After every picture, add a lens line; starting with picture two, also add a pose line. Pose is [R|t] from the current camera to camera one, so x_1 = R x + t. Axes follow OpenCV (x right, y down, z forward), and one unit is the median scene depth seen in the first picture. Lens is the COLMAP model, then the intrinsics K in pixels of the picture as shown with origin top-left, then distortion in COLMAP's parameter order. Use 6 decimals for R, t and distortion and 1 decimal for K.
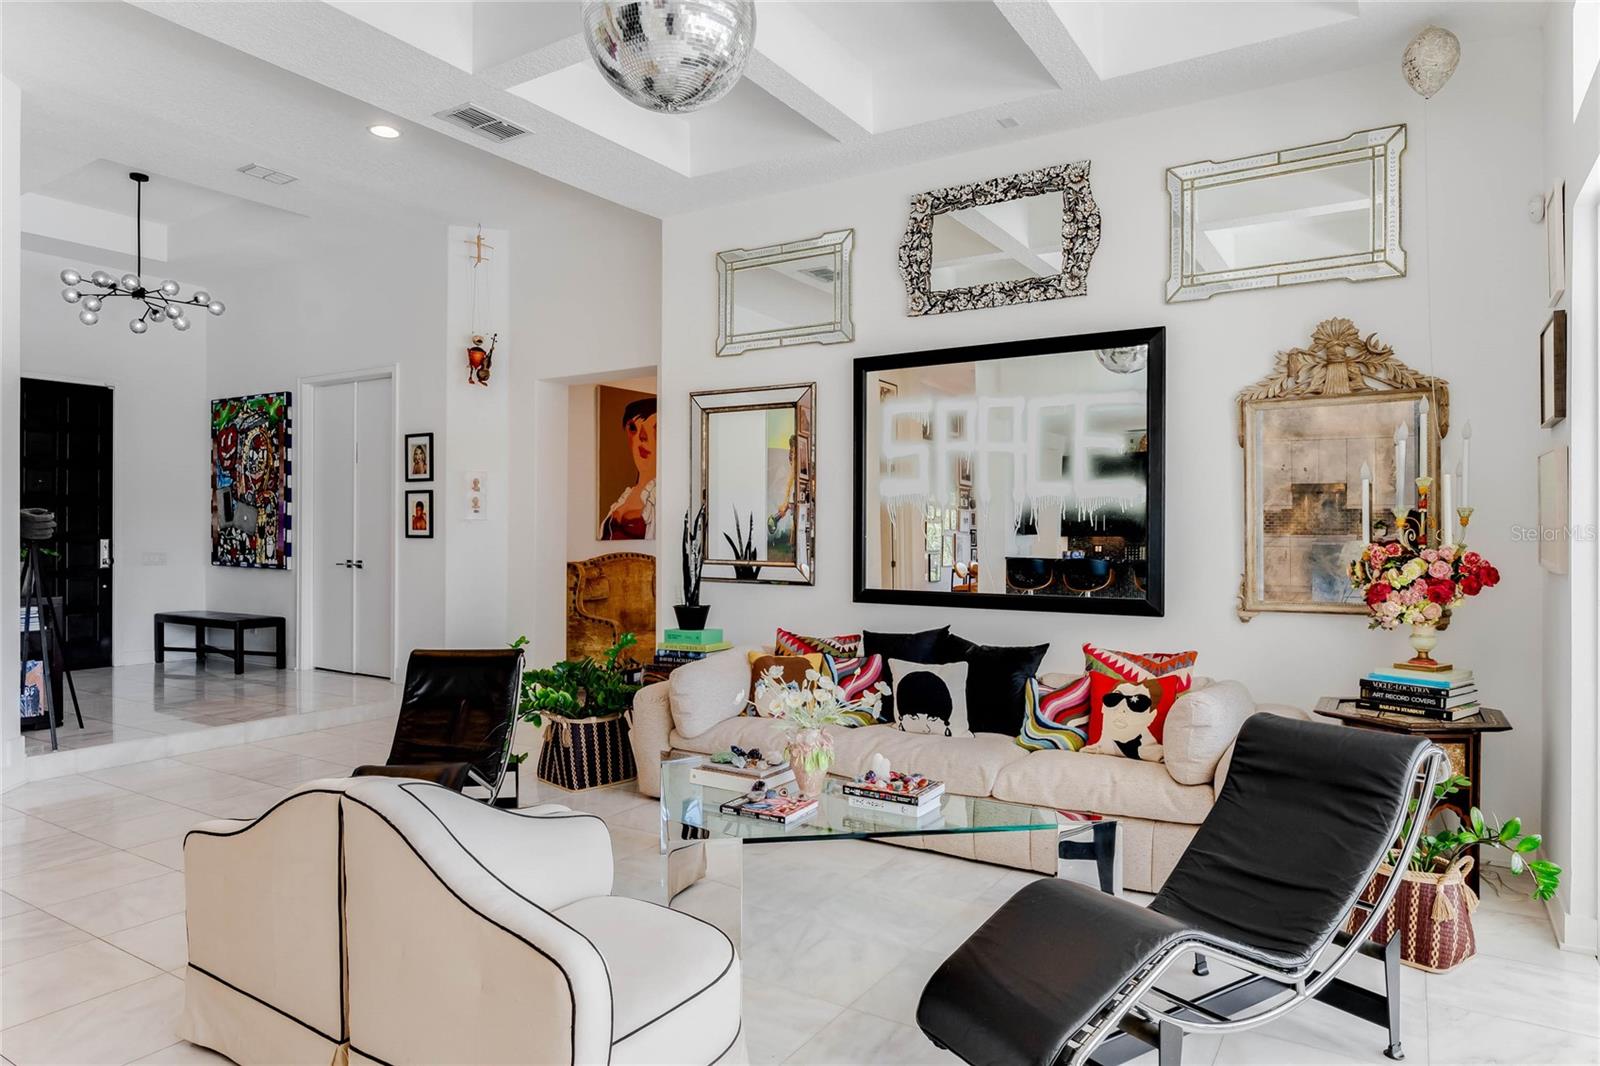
lens RADIAL K [[974.3, 0, 801.6], [0, 974.3, 530.4], [0, 0, 1]] dist [-0.004579, -0.000399]
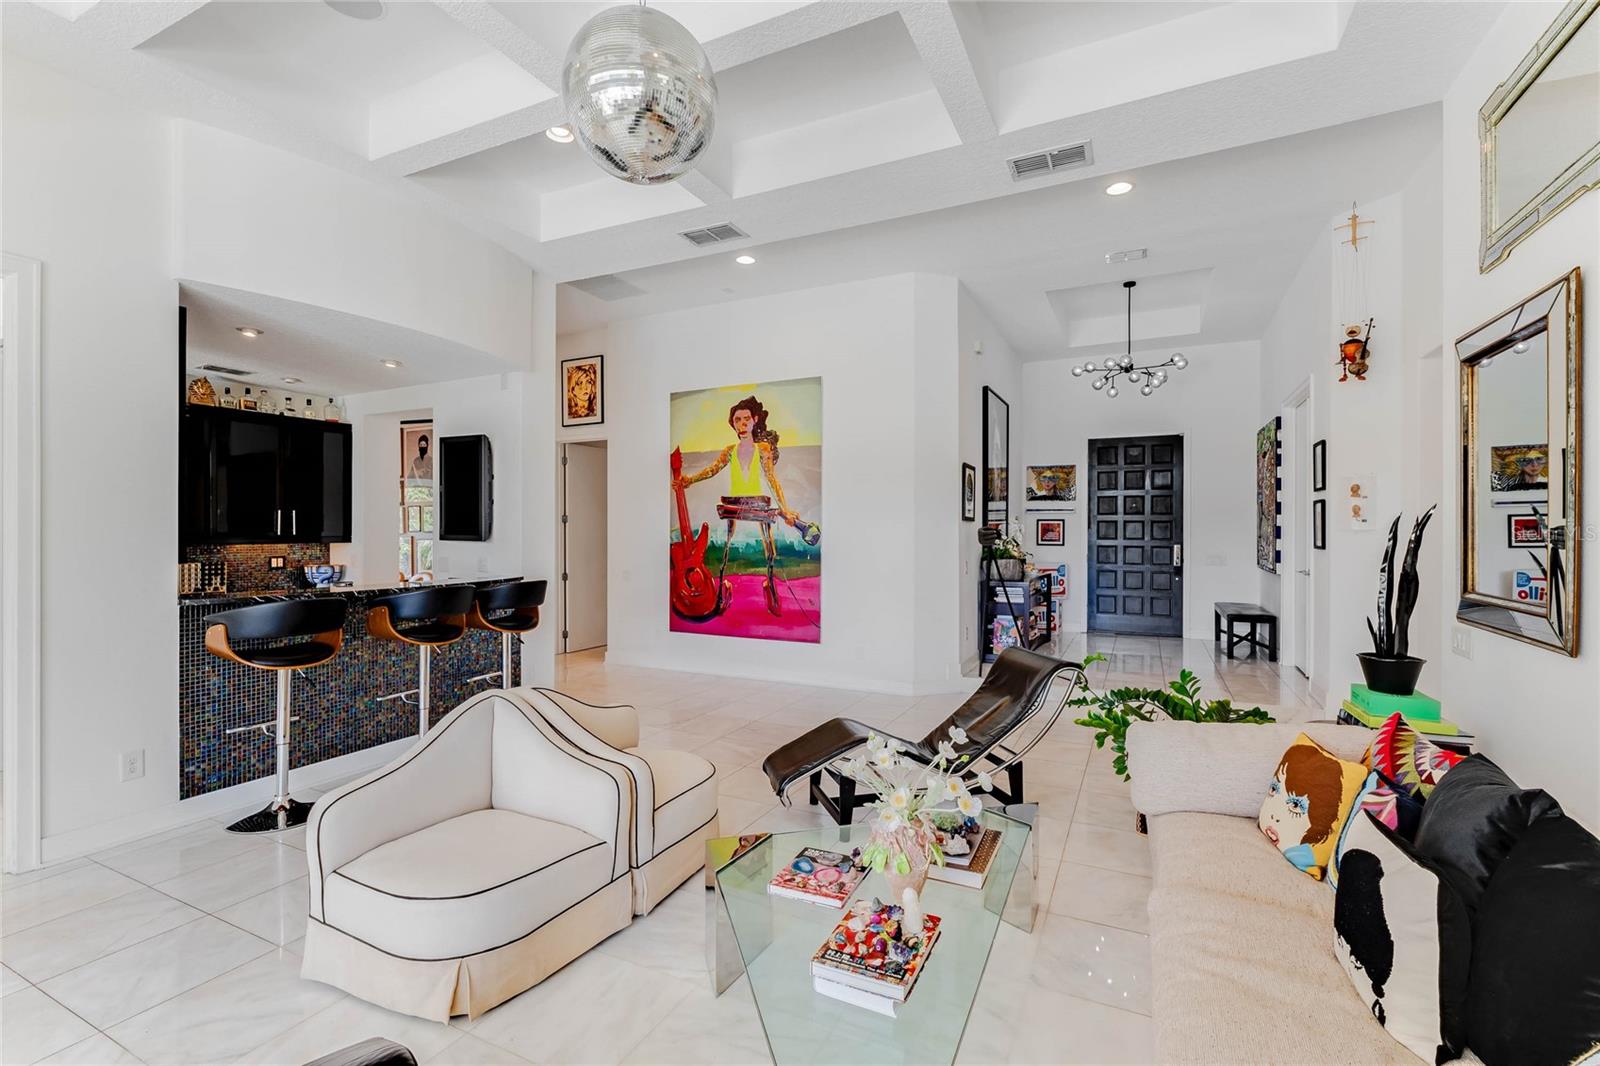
lens RADIAL K [[707.2, 0, 804.3], [0, 707.2, 534.7], [0, 0, 1]] dist [-0.001997, -0.000066]
pose [[0.117674, -0.000983, -0.993052, 0.259107], [-0.000497, 0.999999, -0.001049, -0.005321], [0.993052, 0.000617, 0.117674, 0.415529]]
